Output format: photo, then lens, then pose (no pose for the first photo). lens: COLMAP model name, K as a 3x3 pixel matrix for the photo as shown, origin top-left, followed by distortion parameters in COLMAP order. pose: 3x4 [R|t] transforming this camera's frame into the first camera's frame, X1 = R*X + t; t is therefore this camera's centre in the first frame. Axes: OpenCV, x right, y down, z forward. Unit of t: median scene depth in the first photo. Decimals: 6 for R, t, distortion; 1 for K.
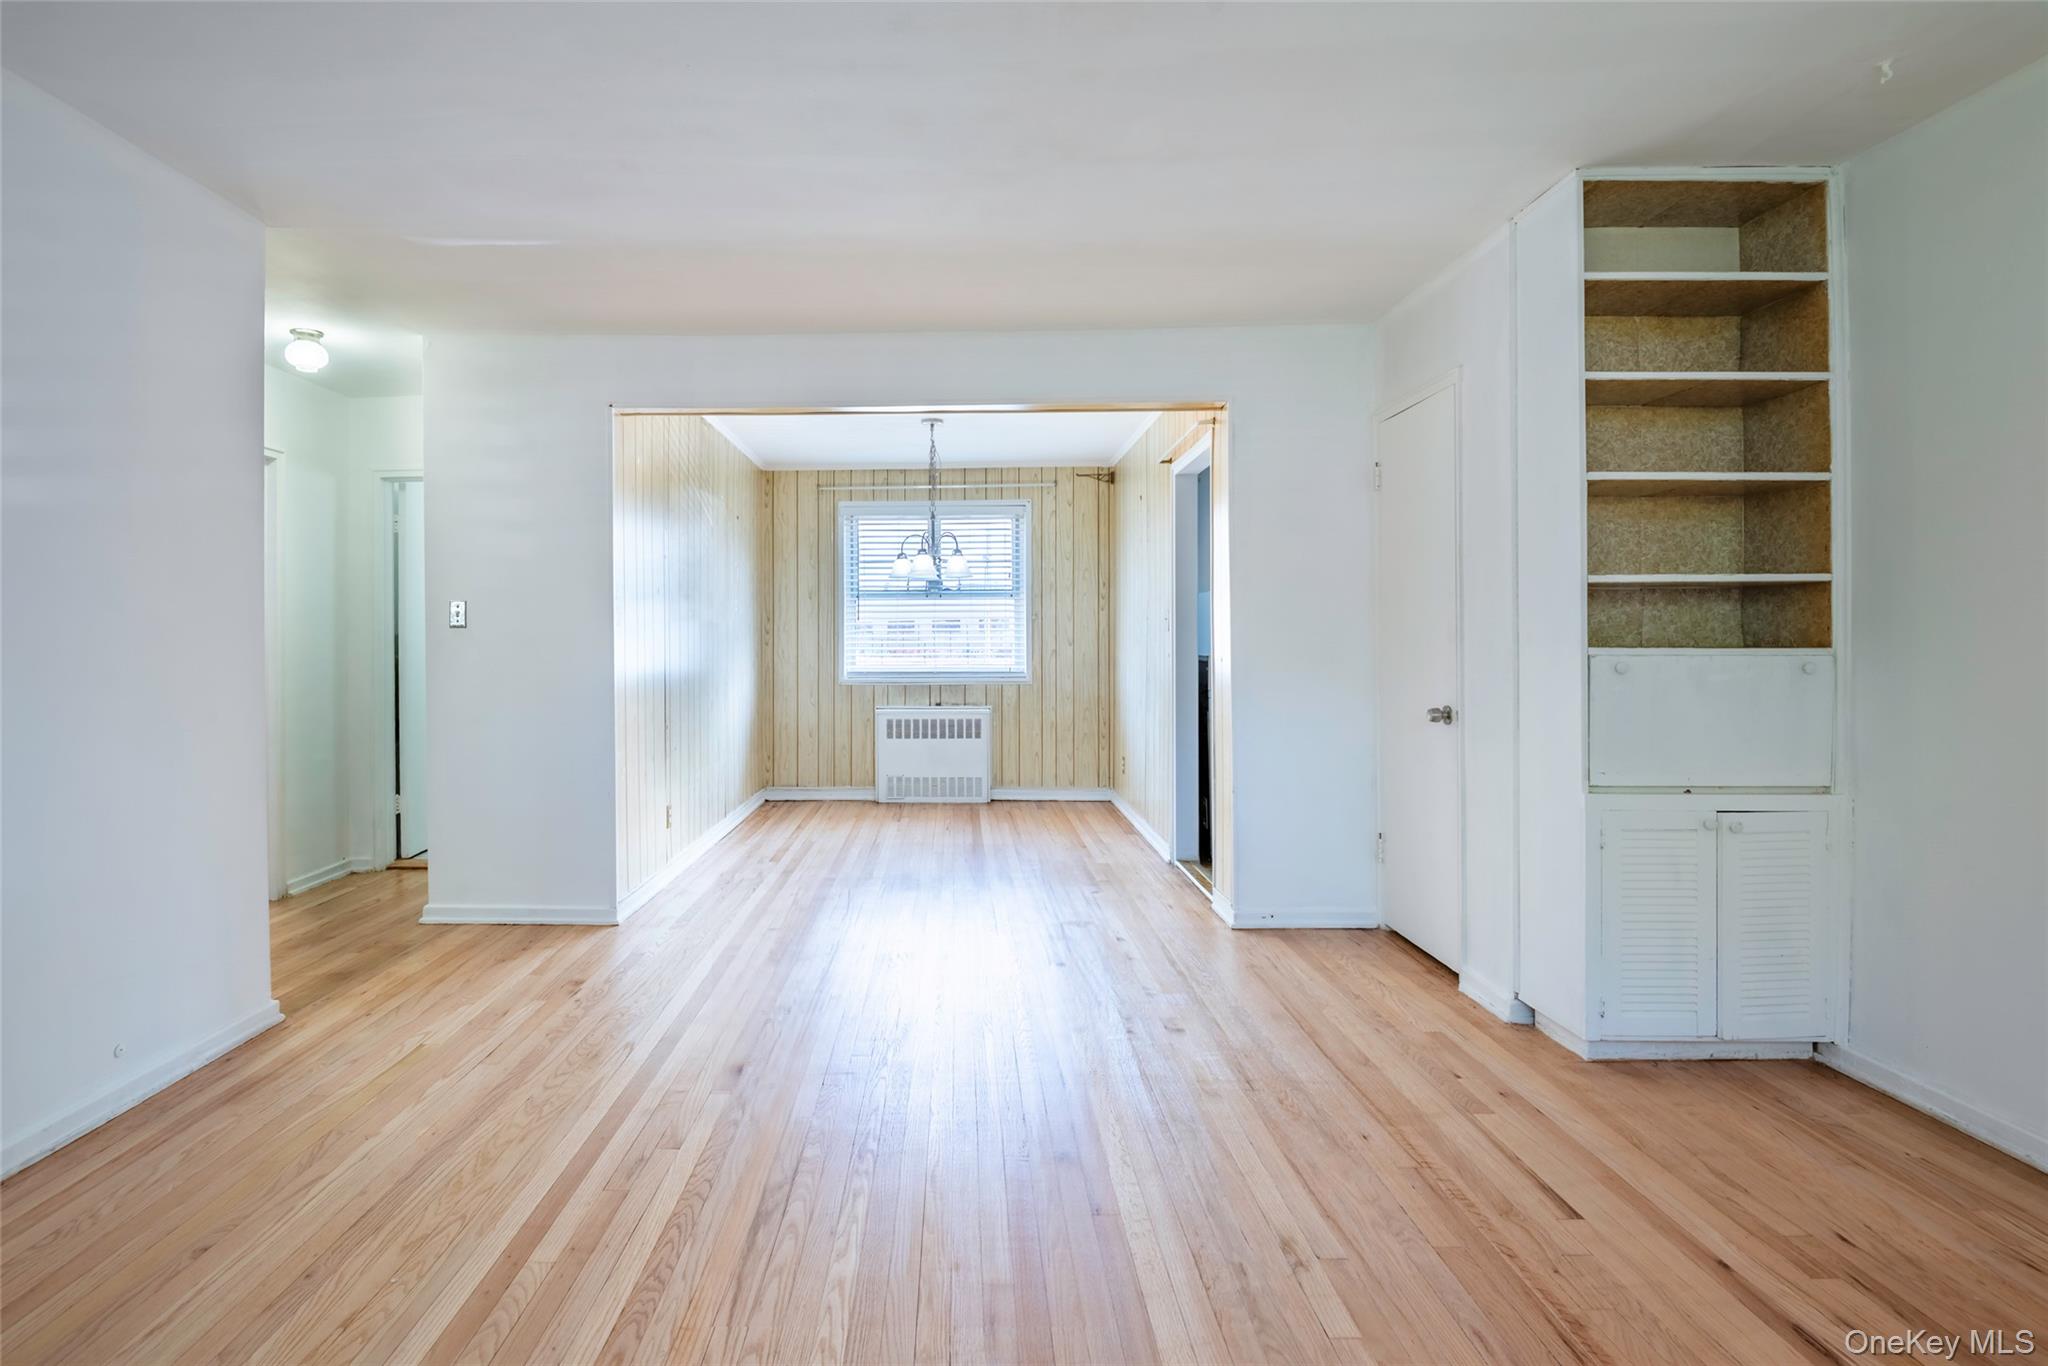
lens RADIAL K [[1021.7, 0, 950.0], [0, 1021.7, 635.5], [0, 0, 1]] dist [-0.000661, -0.012596]
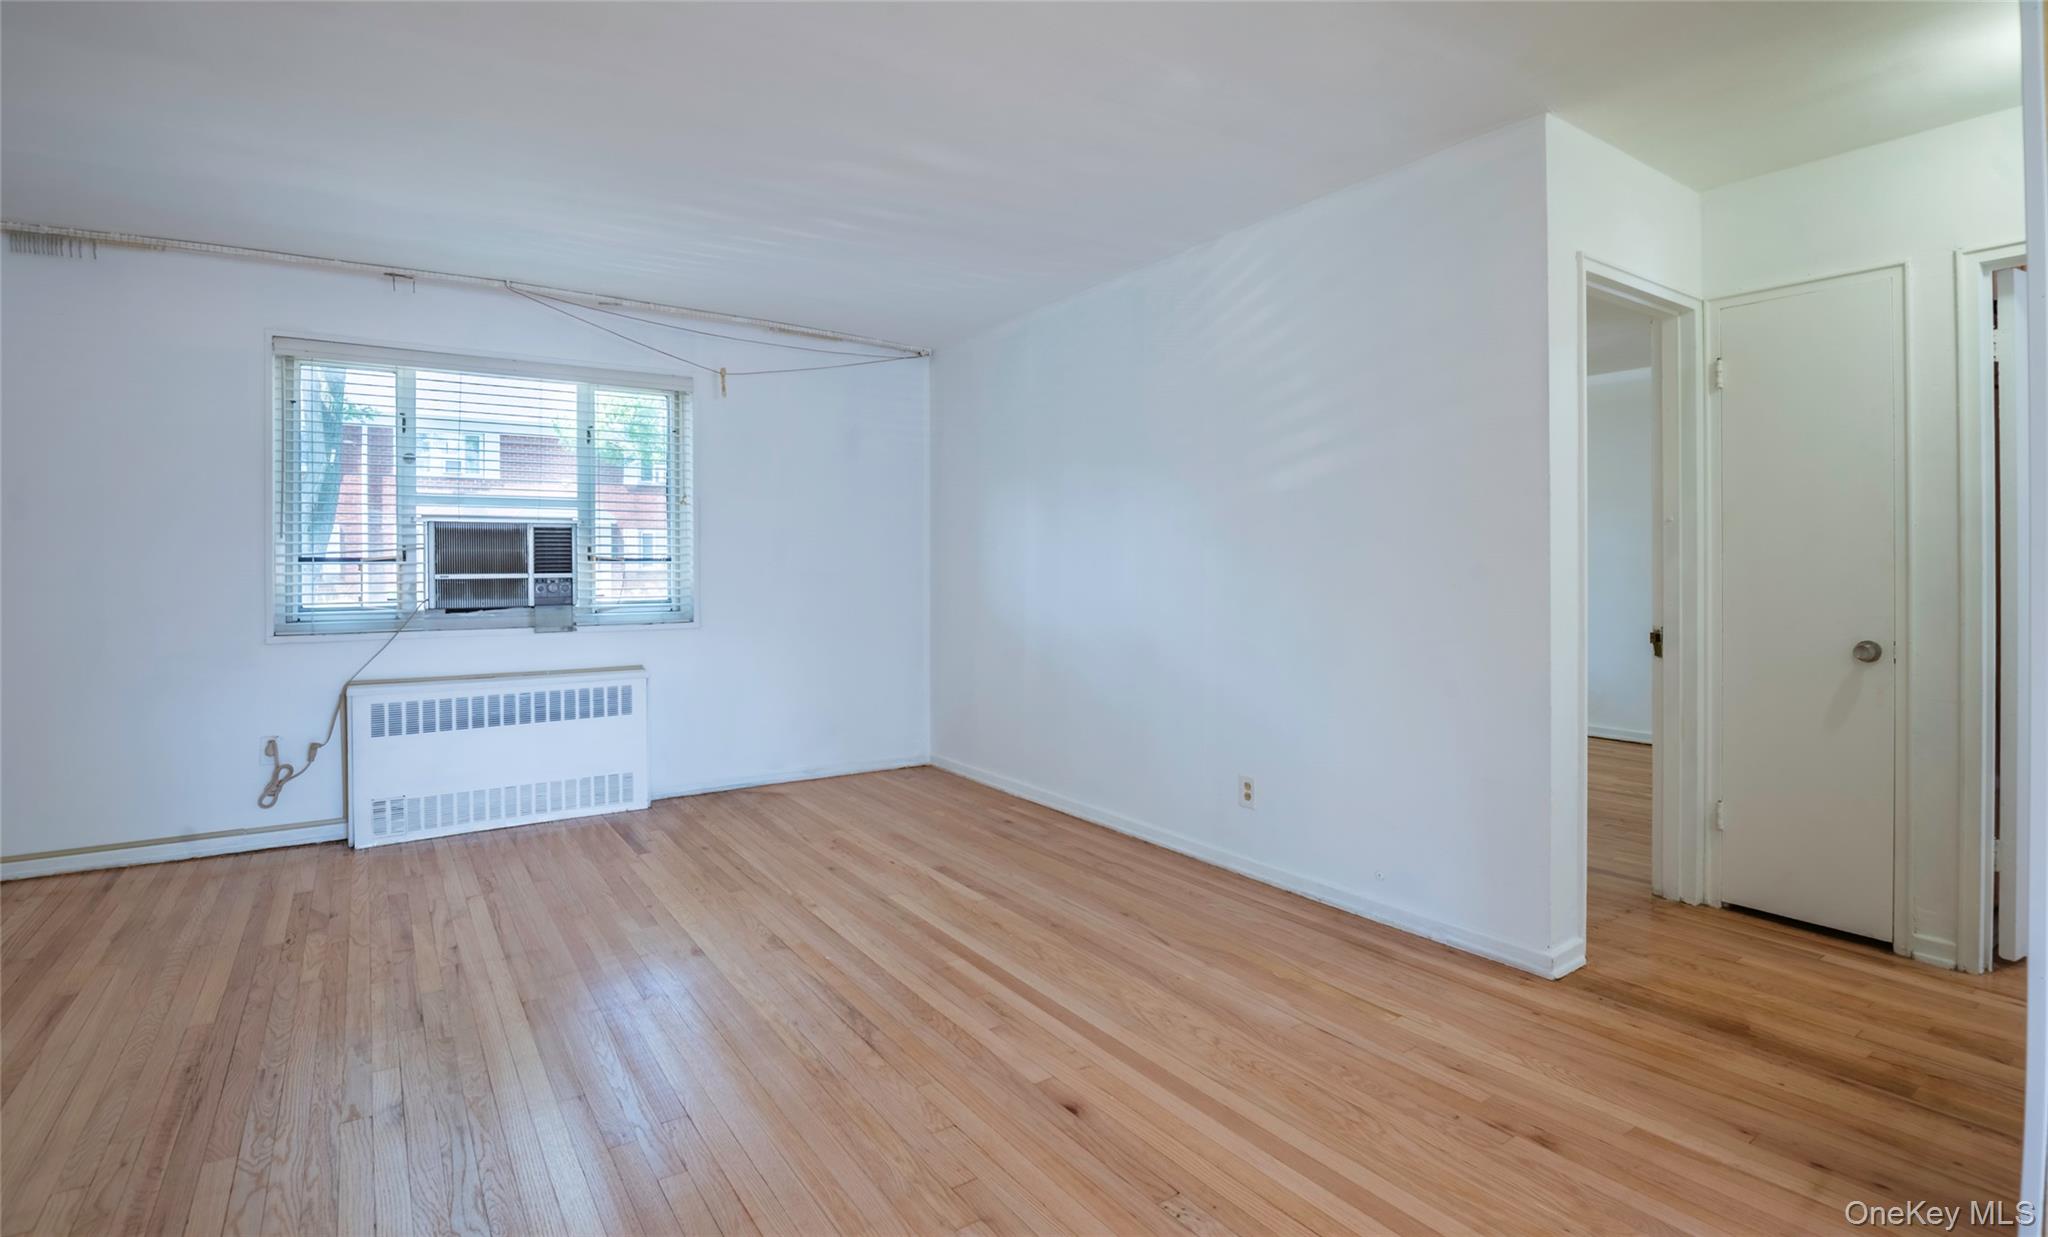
lens RADIAL K [[964.5, 0, 1001.7], [0, 964.5, 567.8], [0, 0, 1]] dist [0.000548, -0.012141]
pose [[-0.832263, 0.012408, -0.554243, 0.225742], [0.014432, 0.999896, 0.000714, 0.002112], [0.554194, -0.007404, -0.832355, 1.439390]]
